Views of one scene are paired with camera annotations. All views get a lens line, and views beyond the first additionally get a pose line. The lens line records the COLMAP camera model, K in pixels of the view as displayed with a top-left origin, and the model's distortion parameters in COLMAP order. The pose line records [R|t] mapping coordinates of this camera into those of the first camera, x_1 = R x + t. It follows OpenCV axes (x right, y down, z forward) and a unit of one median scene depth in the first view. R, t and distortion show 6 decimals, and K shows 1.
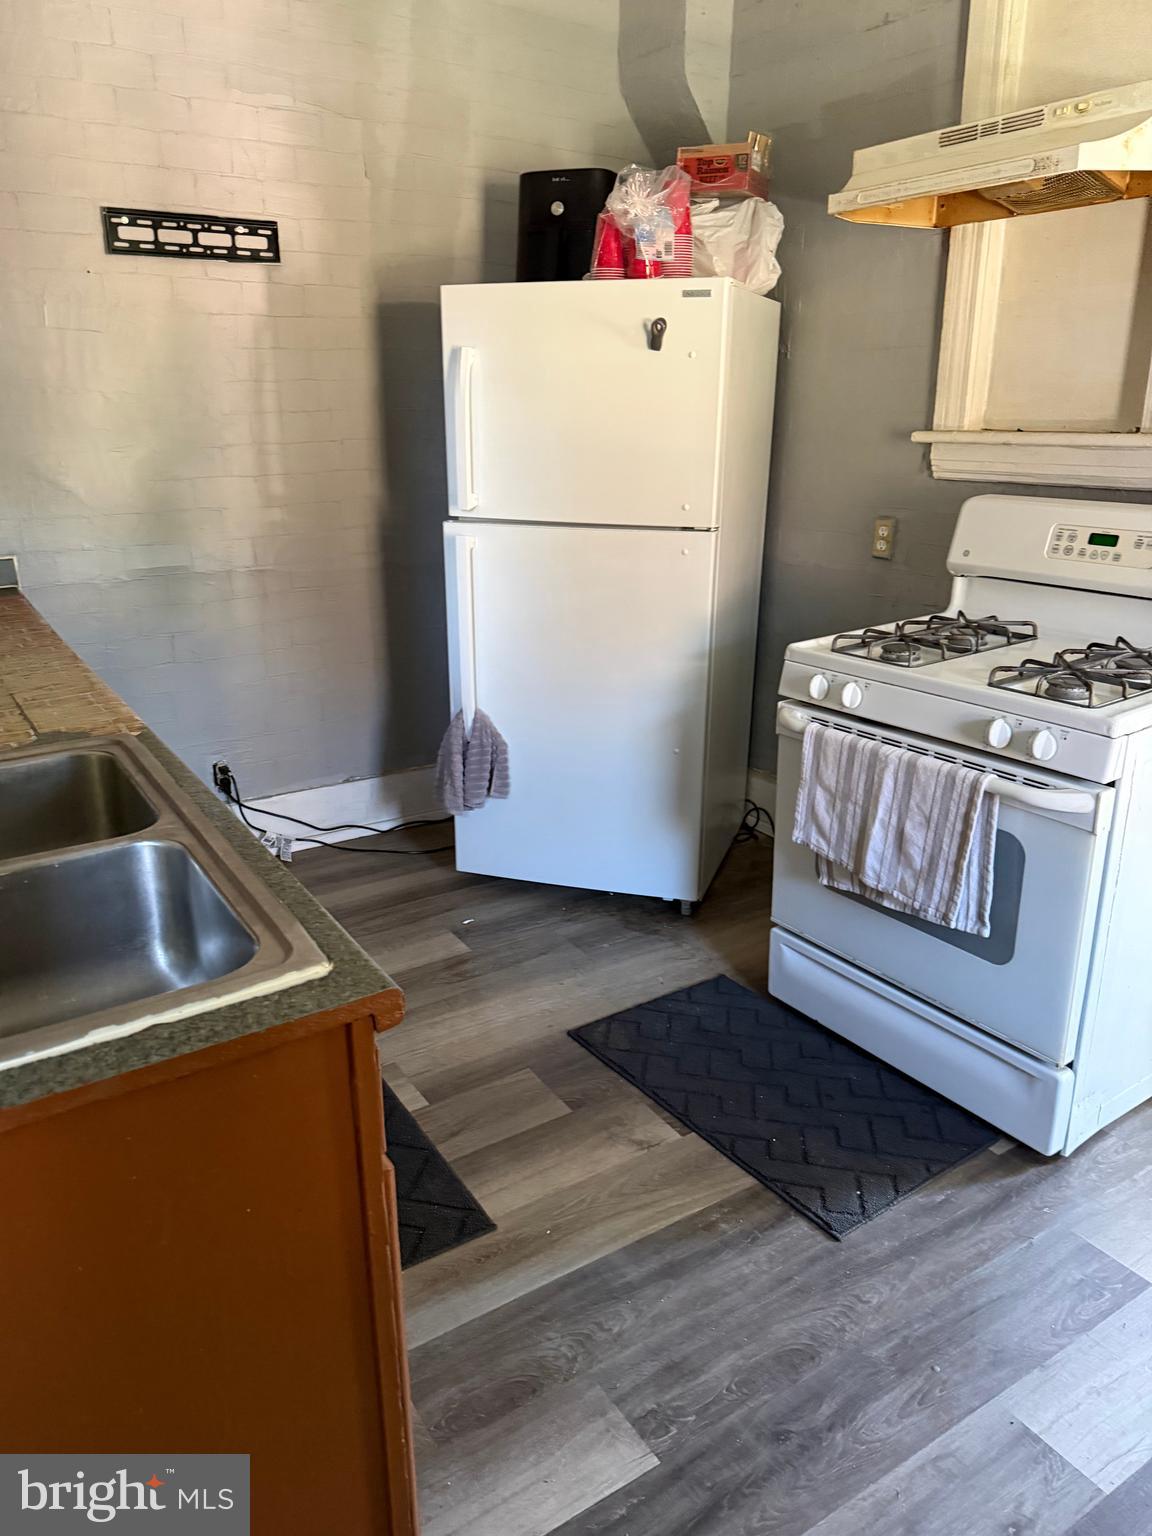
lens RADIAL K [[1082.9, 0, 557.3], [0, 1082.9, 774.6], [0, 0, 1]] dist [0.050147, -0.073074]
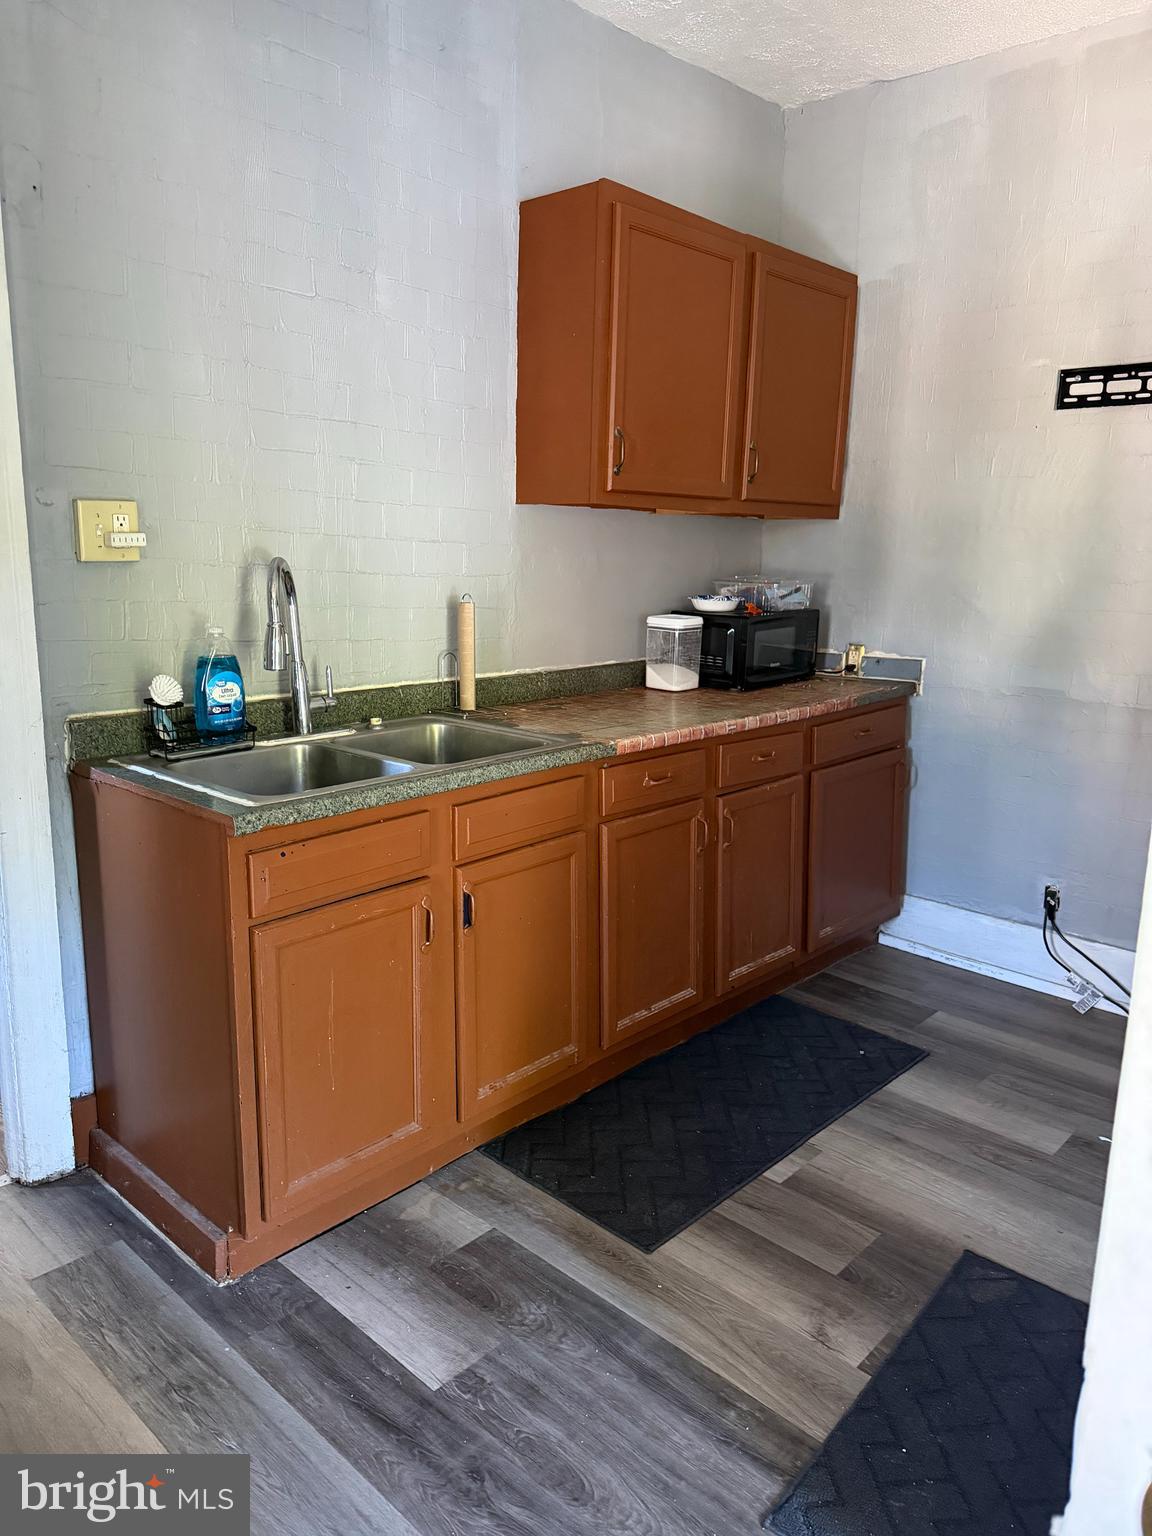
lens RADIAL K [[1088.0, 0, 576.8], [0, 1088.0, 764.4], [0, 0, 1]] dist [0.064081, -0.073056]
pose [[0.247497, 0.208105, -0.946276, 0.737172], [-0.332385, 0.935628, 0.118828, -0.131375], [0.910091, 0.285119, 0.300736, 0.385163]]
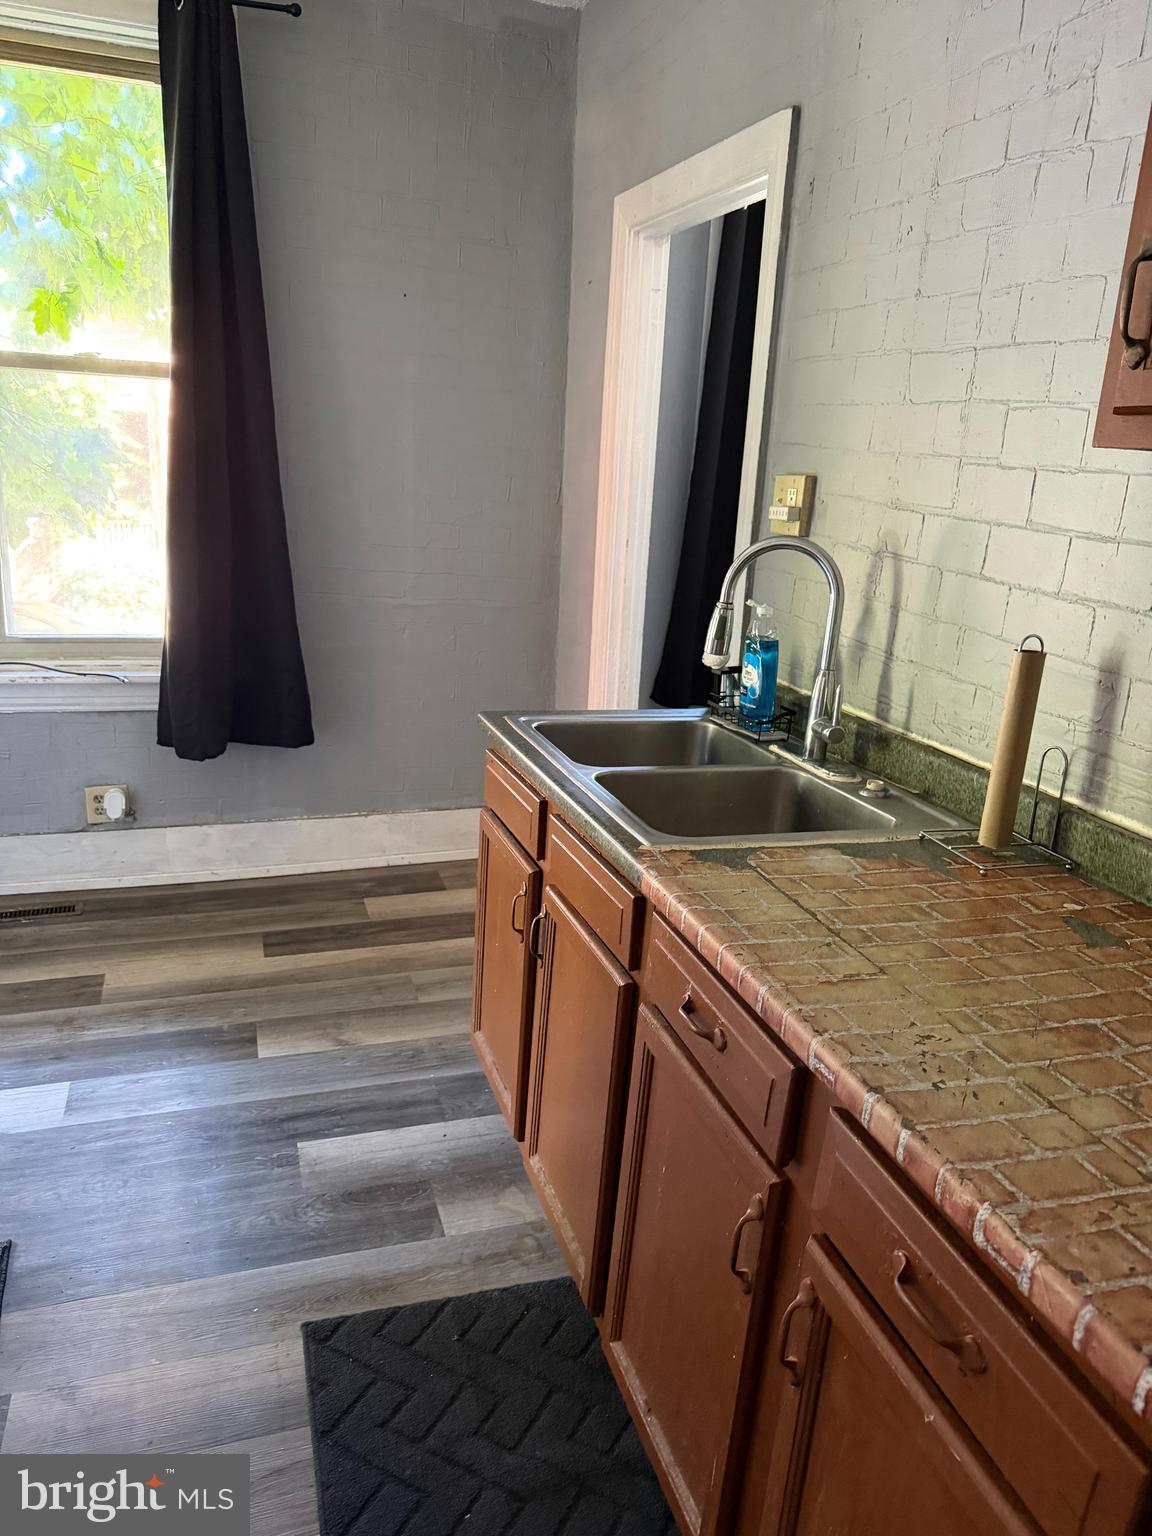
lens RADIAL K [[1071.3, 0, 573.8], [0, 1071.3, 761.1], [0, 0, 1]] dist [0.056588, -0.074672]
pose [[-0.969051, -0.108599, 0.221692, -0.370291], [0.033140, 0.832681, 0.552760, -0.425571], [-0.244628, 0.542999, -0.803311, 1.204047]]
